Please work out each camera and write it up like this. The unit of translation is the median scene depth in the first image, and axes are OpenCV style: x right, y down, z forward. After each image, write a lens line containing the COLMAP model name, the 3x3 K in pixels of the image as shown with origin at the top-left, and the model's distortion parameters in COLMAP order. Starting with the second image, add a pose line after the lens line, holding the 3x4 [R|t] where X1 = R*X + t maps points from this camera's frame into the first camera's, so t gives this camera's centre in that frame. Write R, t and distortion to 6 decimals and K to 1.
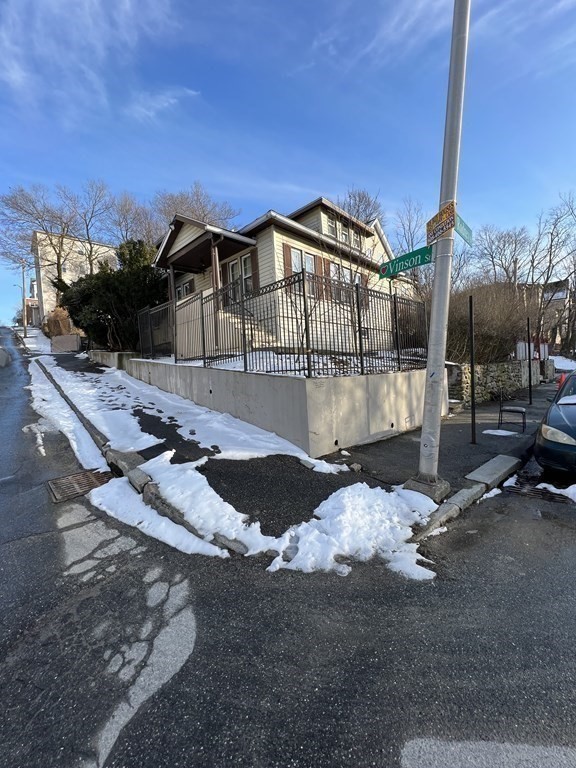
lens RADIAL K [[305.4, 0, 288.0], [0, 305.4, 384.0], [0, 0, 1]] dist [-0.002653, -0.000175]
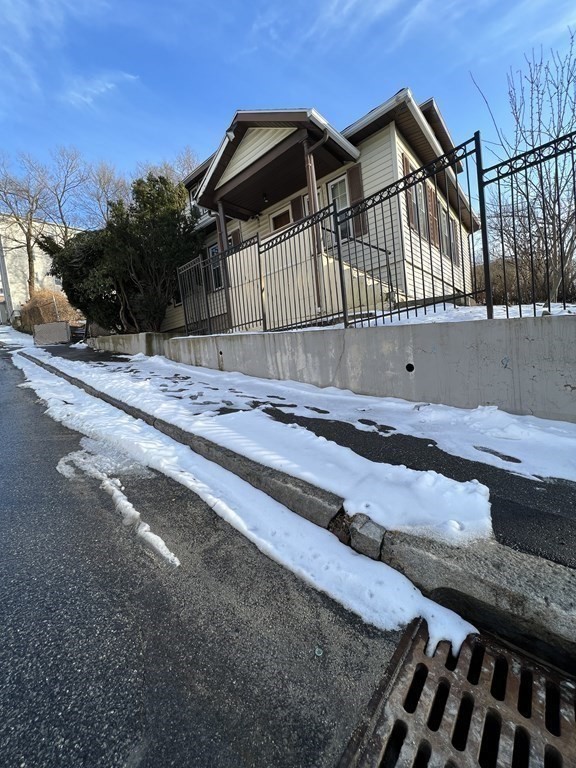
lens RADIAL K [[305.4, 0, 288.0], [0, 305.4, 384.0], [0, 0, 1]] dist [-0.002653, -0.000175]
pose [[0.996769, -0.053161, 0.060219, -0.310917], [0.051720, 0.998342, 0.025249, 0.018372], [-0.061461, -0.022052, 0.997866, 0.302726]]
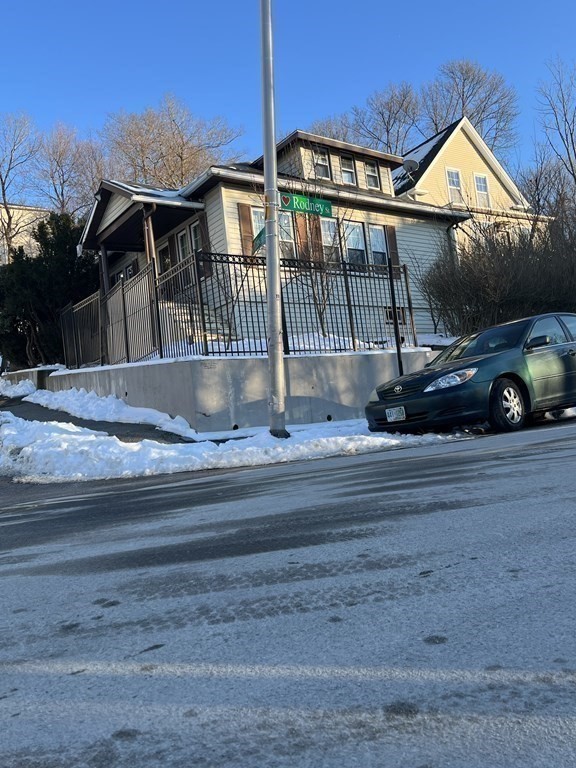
lens RADIAL K [[635.3, 0, 288.0], [0, 635.3, 384.0], [0, 0, 1]] dist [0.054444, -0.093207]
pose [[0.983527, -0.066850, -0.167947, 0.308652], [0.050870, 0.993913, -0.097721, 0.121892], [0.173457, 0.087568, 0.980941, -0.421807]]
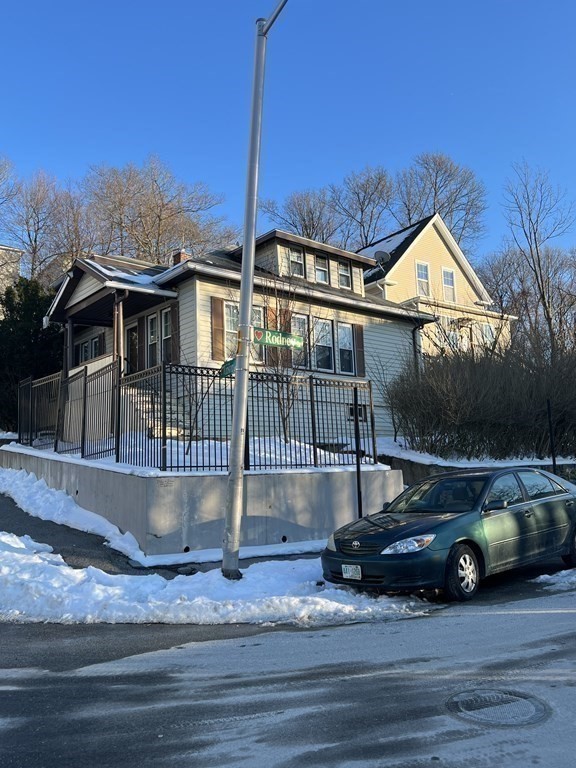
lens RADIAL K [[635.3, 0, 288.0], [0, 635.3, 384.0], [0, 0, 1]] dist [0.054444, -0.093207]
pose [[0.994689, 0.005757, -0.102762, 0.306964], [-0.023762, 0.984306, -0.174865, 0.016002], [0.100142, 0.176378, 0.979215, -0.430648]]
